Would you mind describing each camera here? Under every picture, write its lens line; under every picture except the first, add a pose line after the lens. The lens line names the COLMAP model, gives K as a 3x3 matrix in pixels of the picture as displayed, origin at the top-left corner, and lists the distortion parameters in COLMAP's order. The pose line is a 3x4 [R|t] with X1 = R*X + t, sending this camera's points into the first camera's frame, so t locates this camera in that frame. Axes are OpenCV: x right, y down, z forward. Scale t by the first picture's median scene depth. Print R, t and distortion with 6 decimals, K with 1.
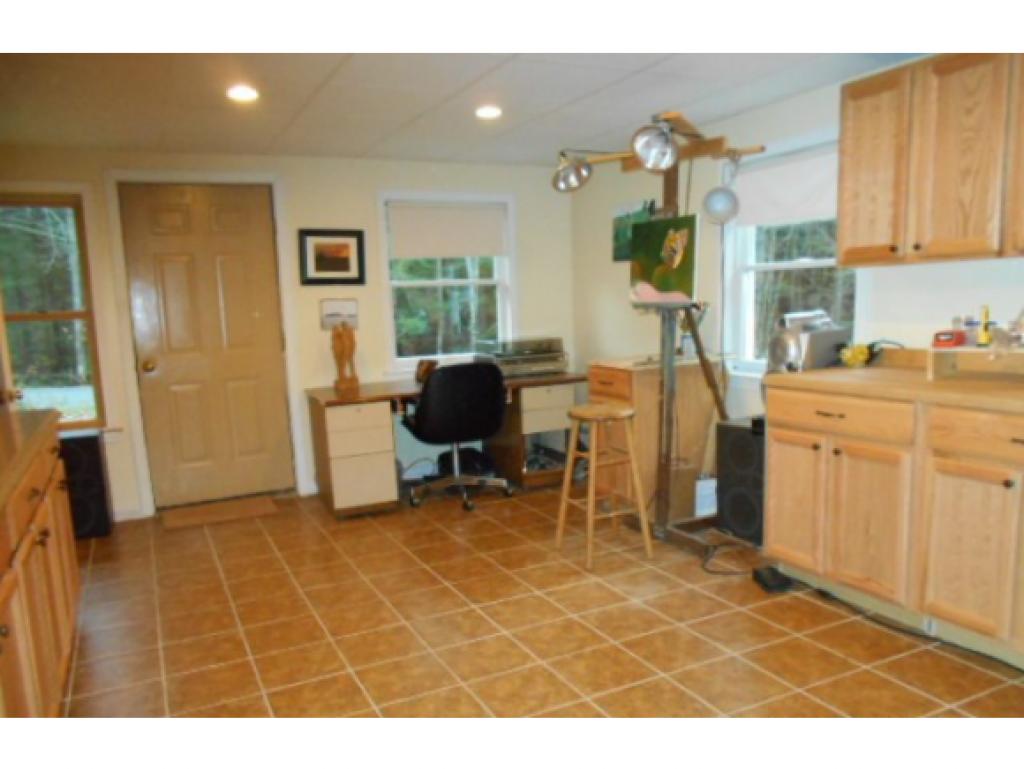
lens RADIAL K [[800.2, 0, 527.1], [0, 800.2, 428.1], [0, 0, 1]] dist [-0.008731, 0.003167]
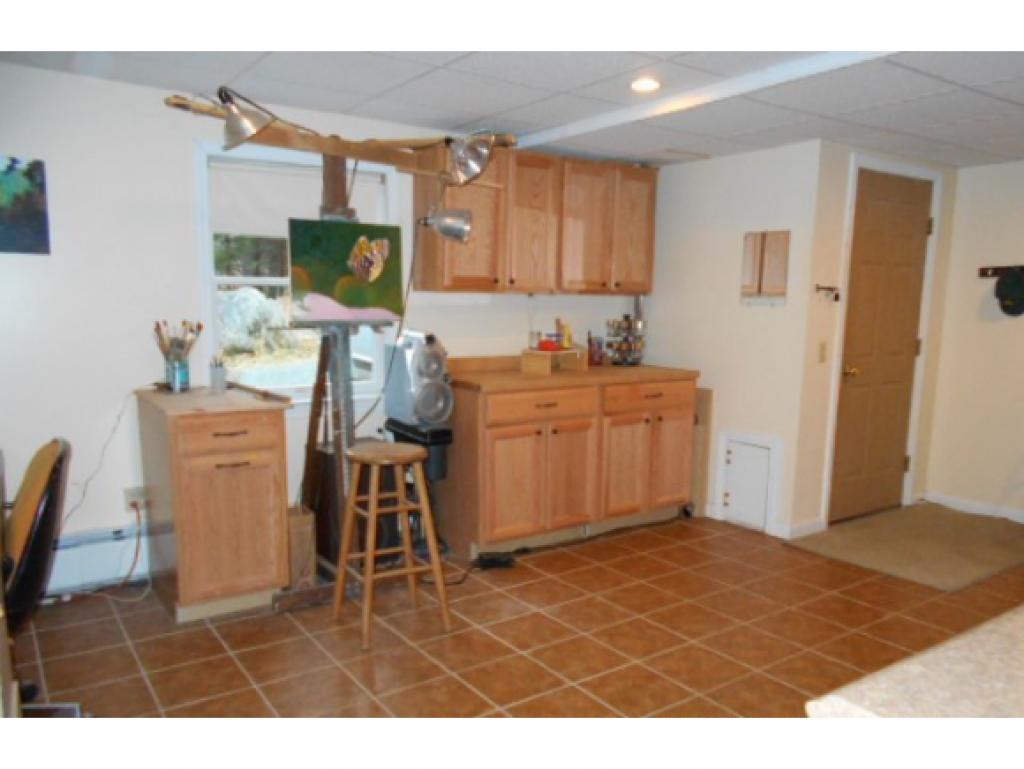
lens RADIAL K [[800.2, 0, 527.1], [0, 800.2, 428.1], [0, 0, 1]] dist [-0.008731, 0.003167]
pose [[-0.160367, -0.114287, 0.980419, -0.736121], [0.161202, 0.976906, 0.140245, -0.137335], [-0.973805, 0.180536, -0.138240, 0.984630]]
